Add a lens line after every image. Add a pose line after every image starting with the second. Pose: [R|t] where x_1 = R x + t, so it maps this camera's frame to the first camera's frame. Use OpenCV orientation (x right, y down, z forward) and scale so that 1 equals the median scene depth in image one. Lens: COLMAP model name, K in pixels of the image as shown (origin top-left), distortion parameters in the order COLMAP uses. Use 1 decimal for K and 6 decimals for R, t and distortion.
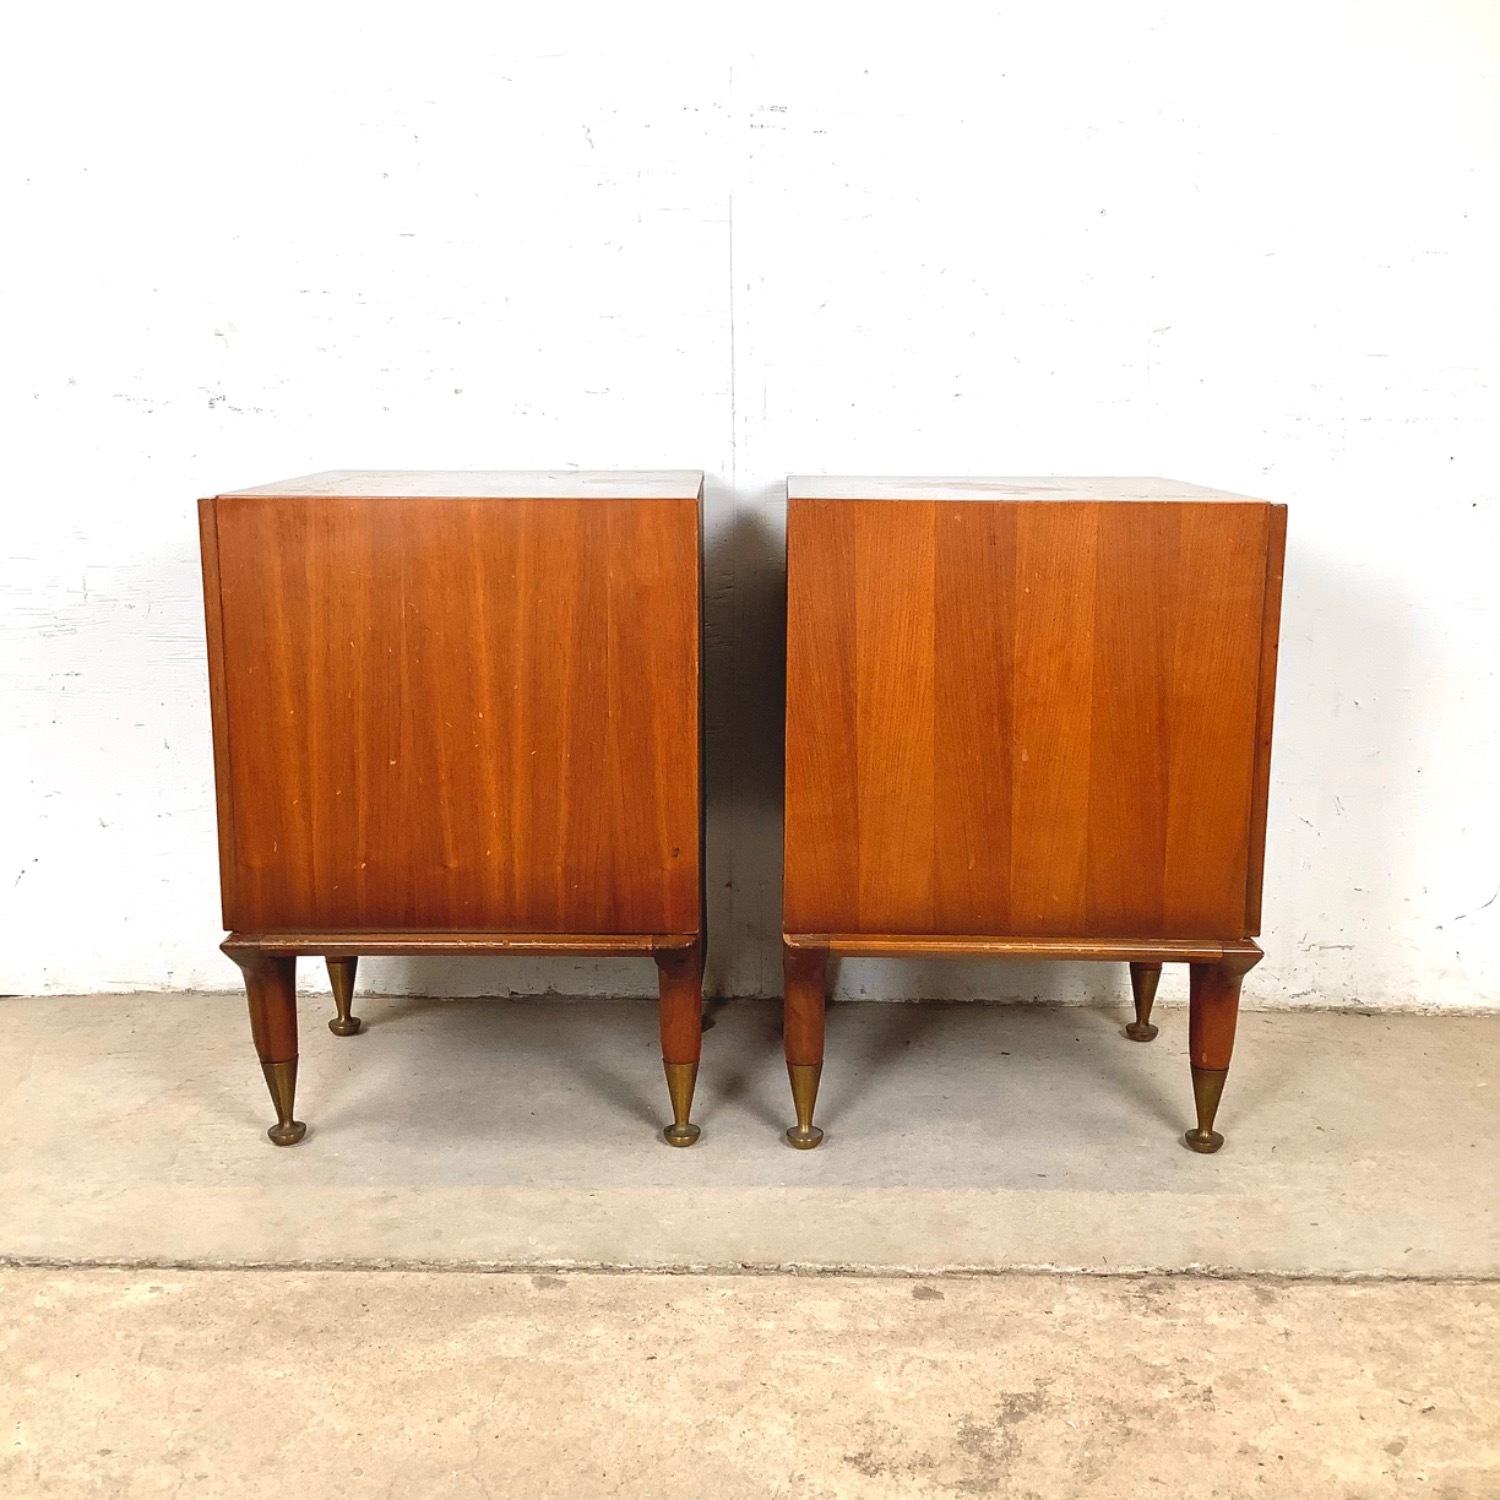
lens RADIAL K [[1813.5, 0, 751.1], [0, 1813.5, 744.4], [0, 0, 1]] dist [0.121242, -0.261663]
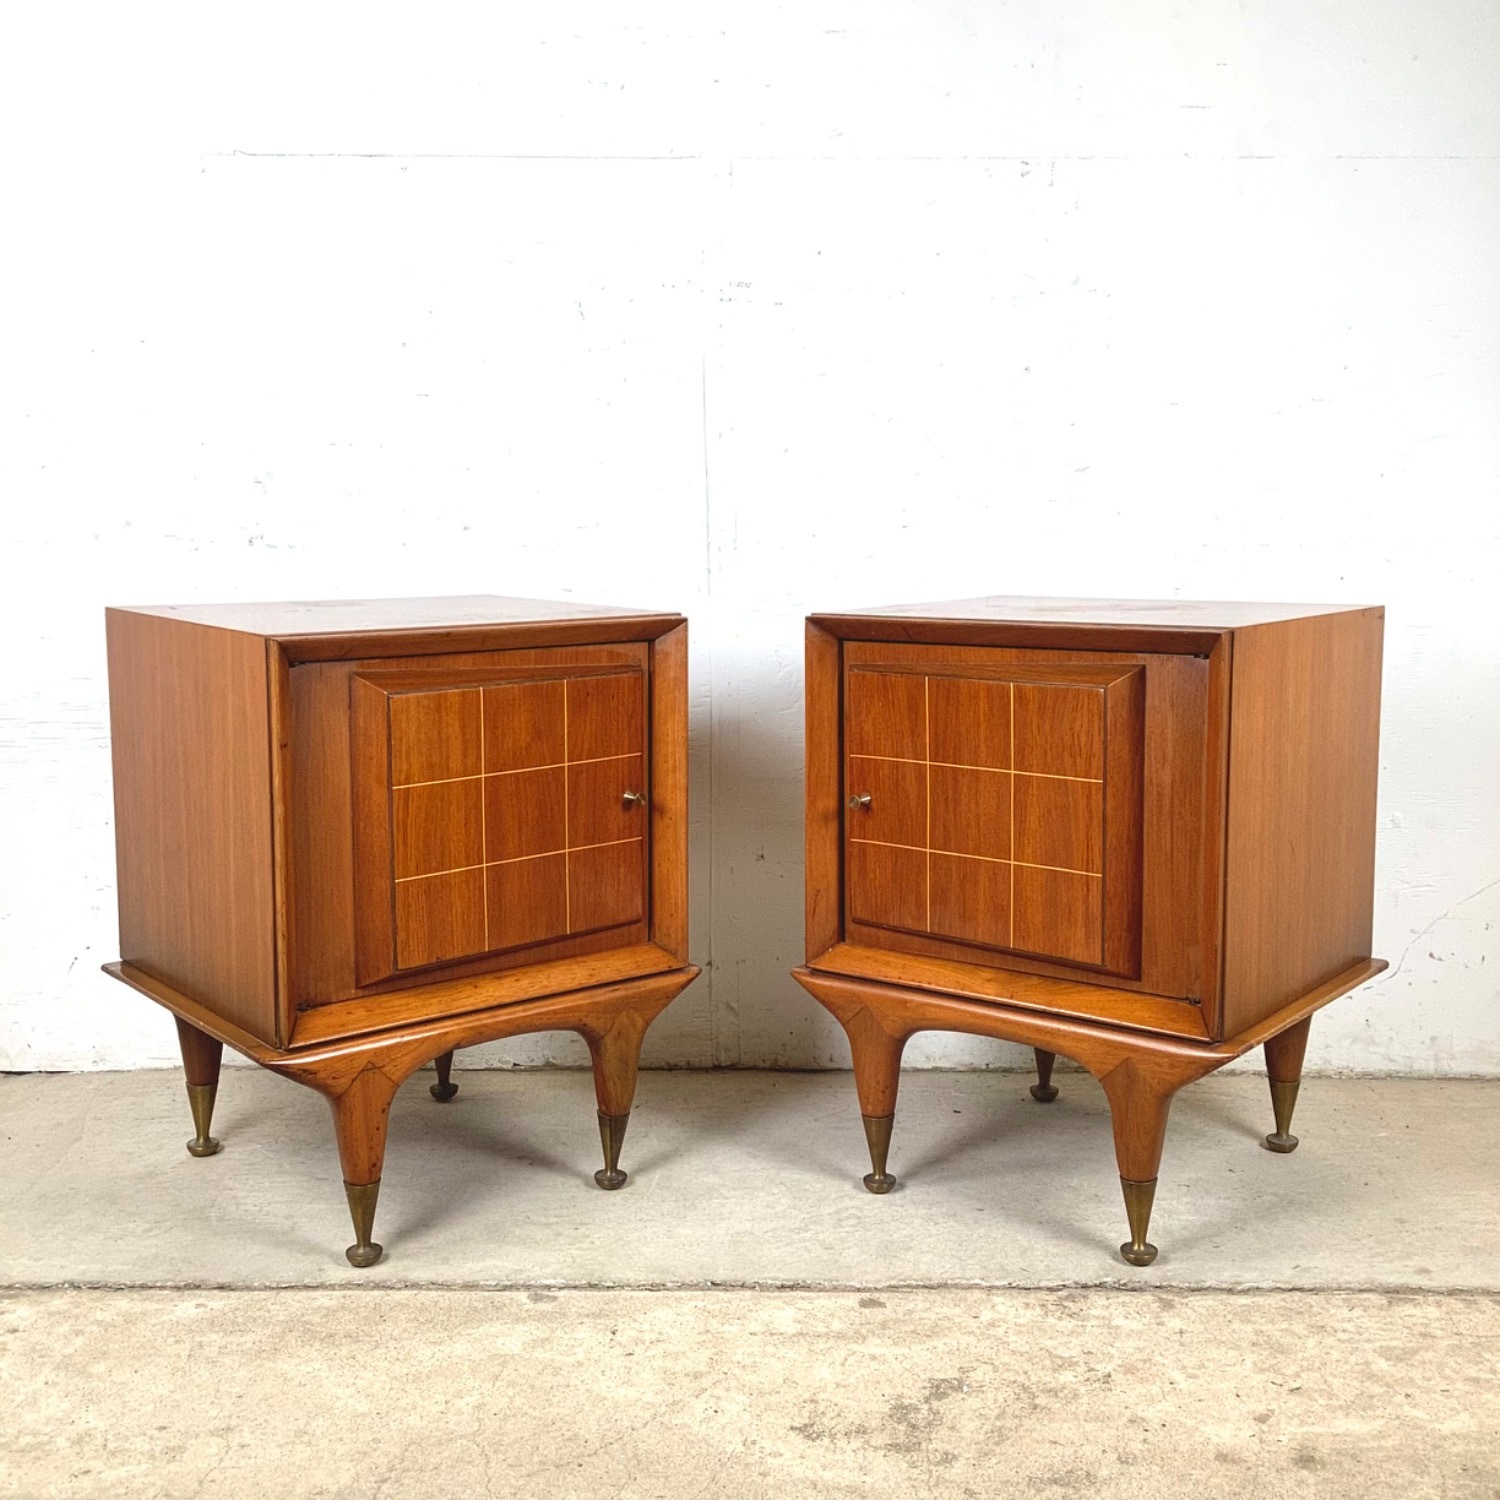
lens RADIAL K [[1818.0, 0, 754.4], [0, 1818.0, 731.2], [0, 0, 1]] dist [0.114729, -0.254416]
pose [[0.999943, -0.009605, -0.004767, 0.031126], [0.009220, 0.997133, -0.075110, 0.027447], [0.005475, 0.075061, 0.997164, -0.171752]]
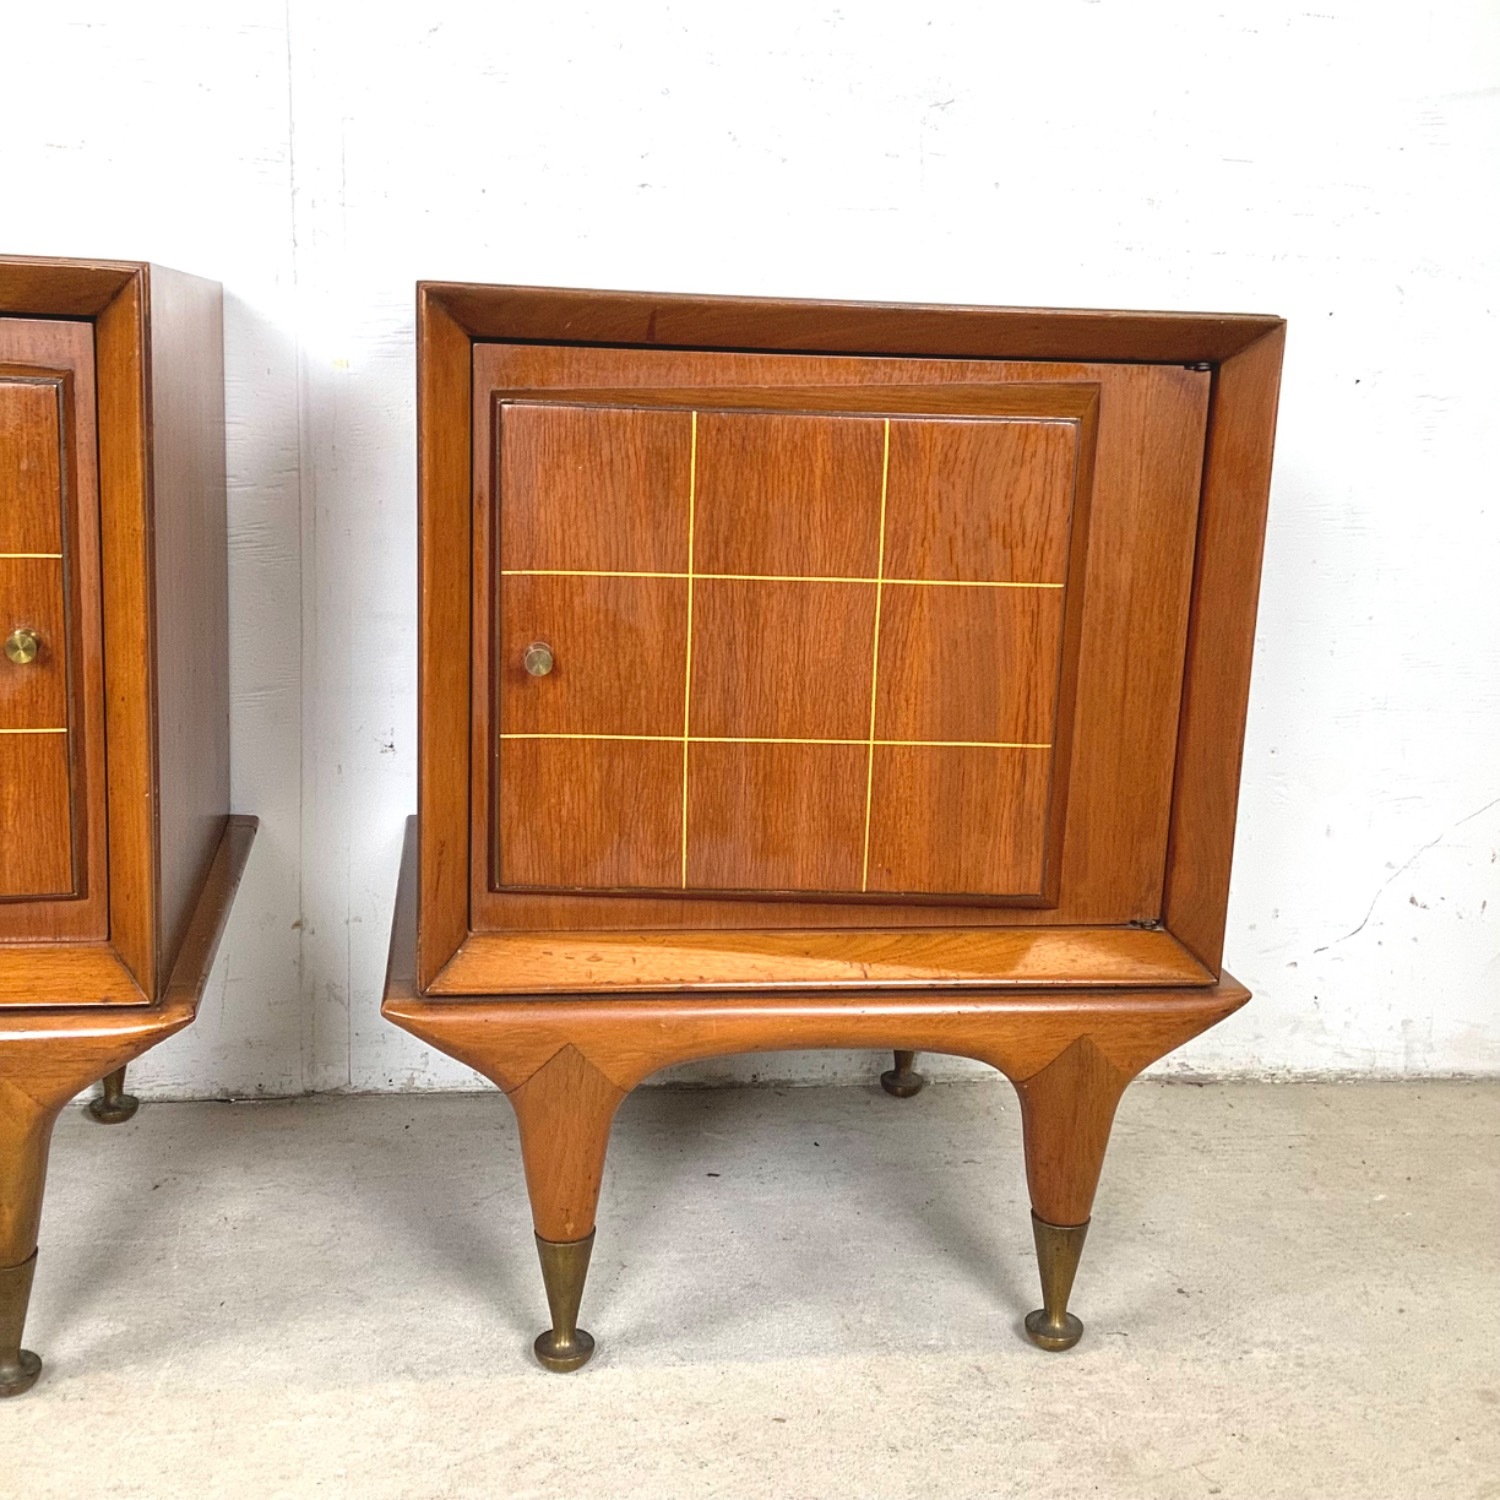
lens RADIAL K [[1817.2, 0, 758.4], [0, 1817.2, 753.9], [0, 0, 1]] dist [0.134577, -0.311317]
pose [[0.984073, -0.001479, 0.177760, 0.048375], [-0.003010, 0.999683, 0.024983, -0.002470], [-0.177741, -0.025120, 0.983757, 0.450169]]
